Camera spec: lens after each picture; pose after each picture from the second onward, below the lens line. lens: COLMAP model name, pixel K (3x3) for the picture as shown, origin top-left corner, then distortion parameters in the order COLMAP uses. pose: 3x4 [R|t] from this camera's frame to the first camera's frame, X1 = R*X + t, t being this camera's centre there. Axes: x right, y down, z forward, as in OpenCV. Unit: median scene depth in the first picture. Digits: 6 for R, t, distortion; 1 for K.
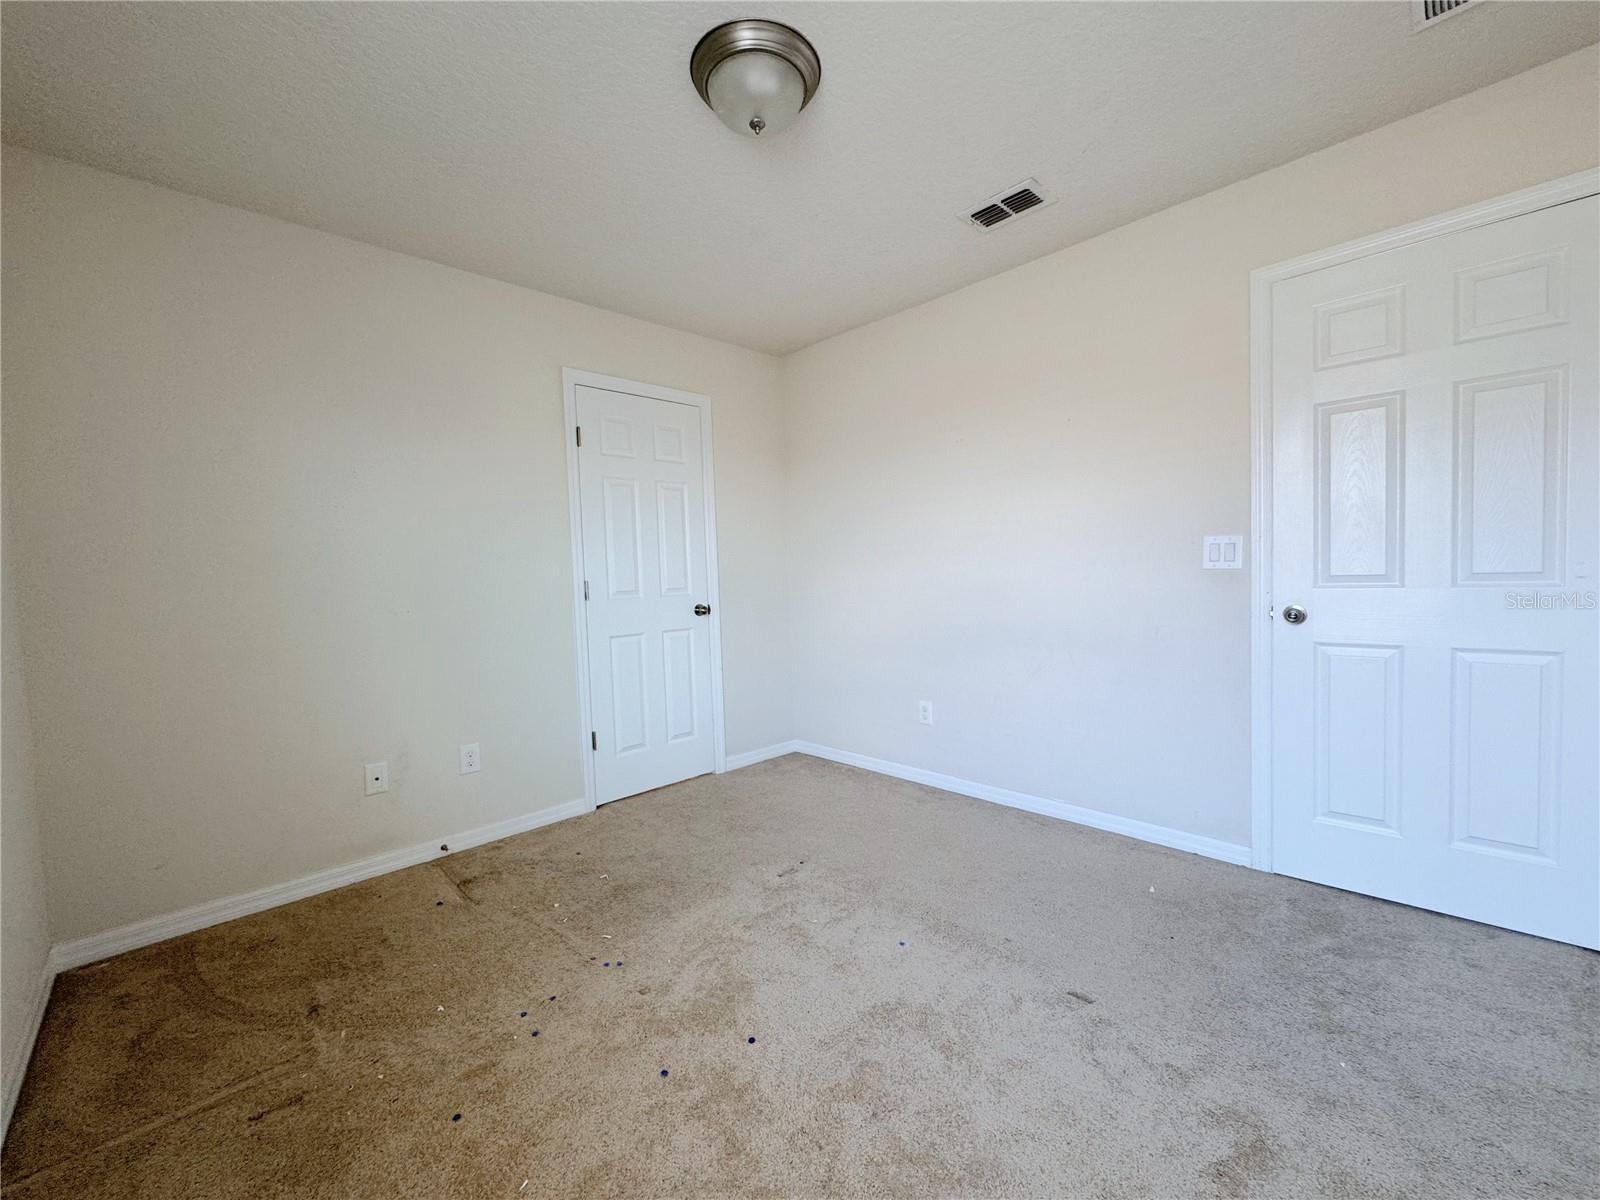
lens RADIAL K [[632.6, 0, 801.6], [0, 632.6, 604.2], [0, 0, 1]] dist [-0.004801, 0.001426]
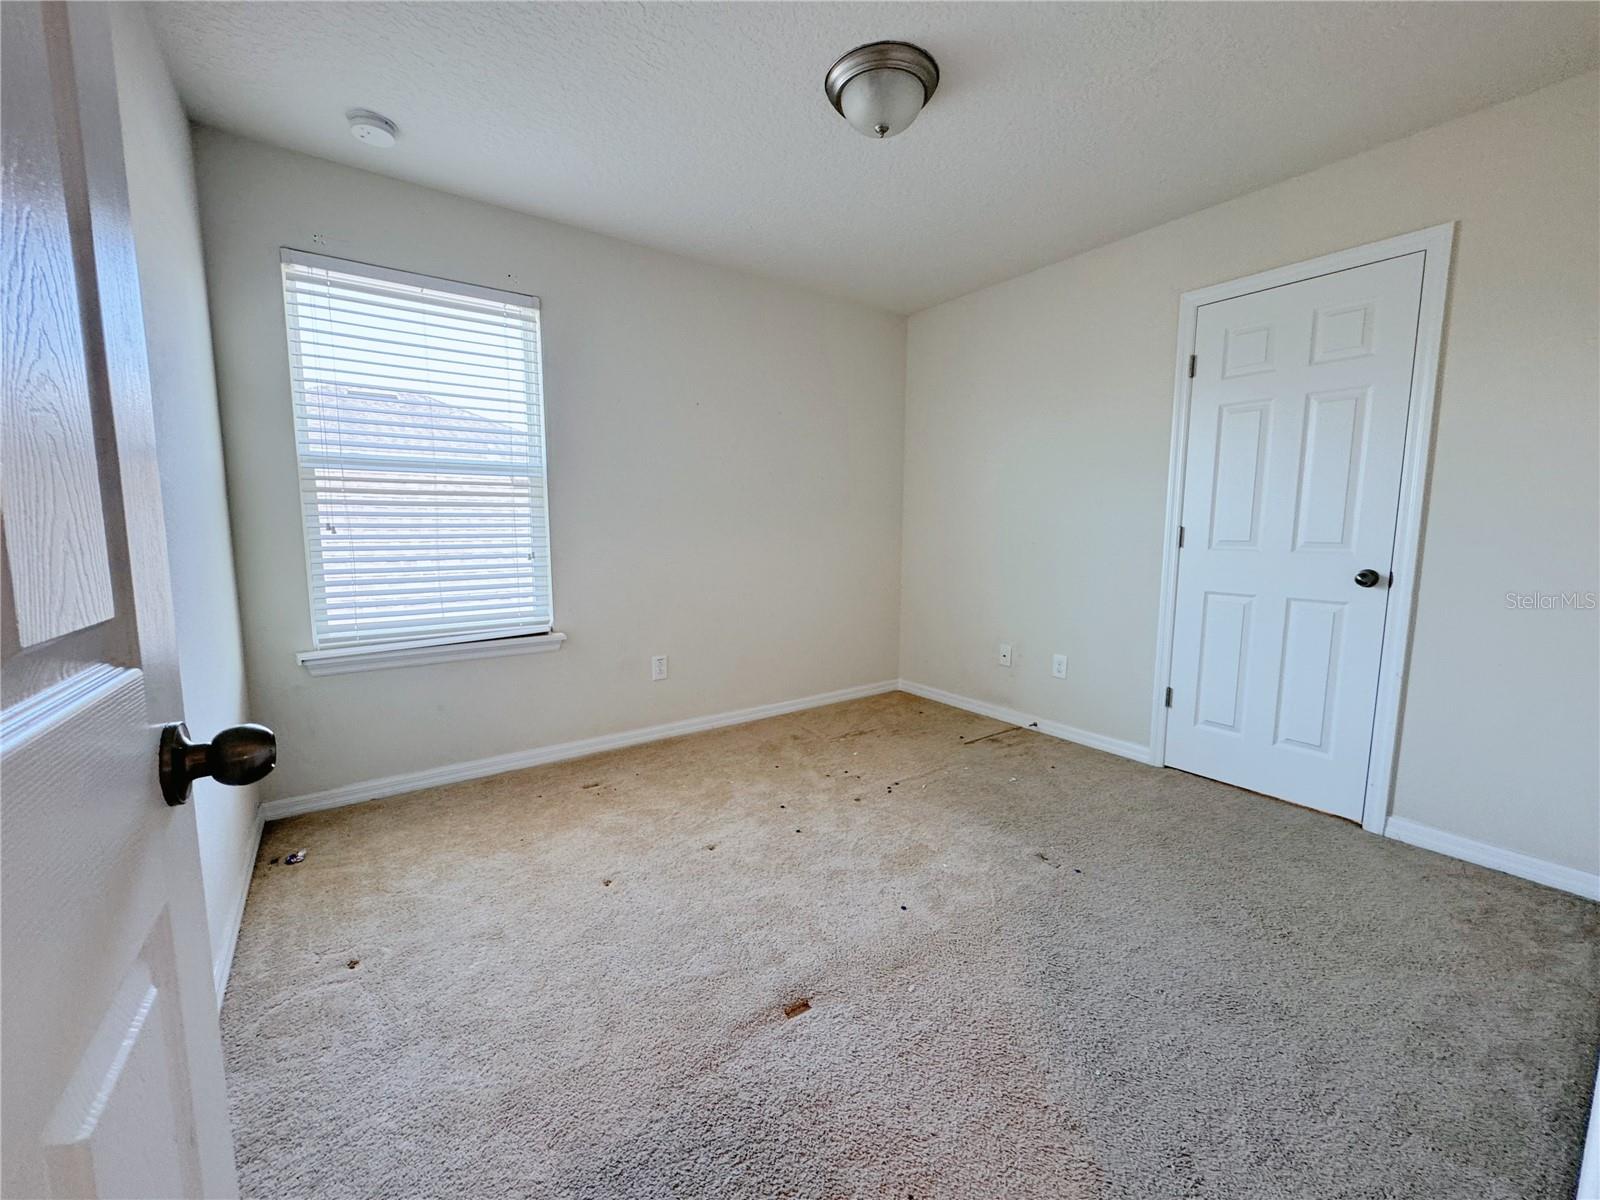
lens RADIAL K [[632.6, 0, 793.4], [0, 632.6, 596.3], [0, 0, 1]] dist [-0.004801, 0.001426]
pose [[-0.155344, 0.150048, -0.976398, 0.679437], [-0.041177, 0.986555, 0.158160, -0.061004], [0.987002, 0.064774, -0.147077, 0.594480]]
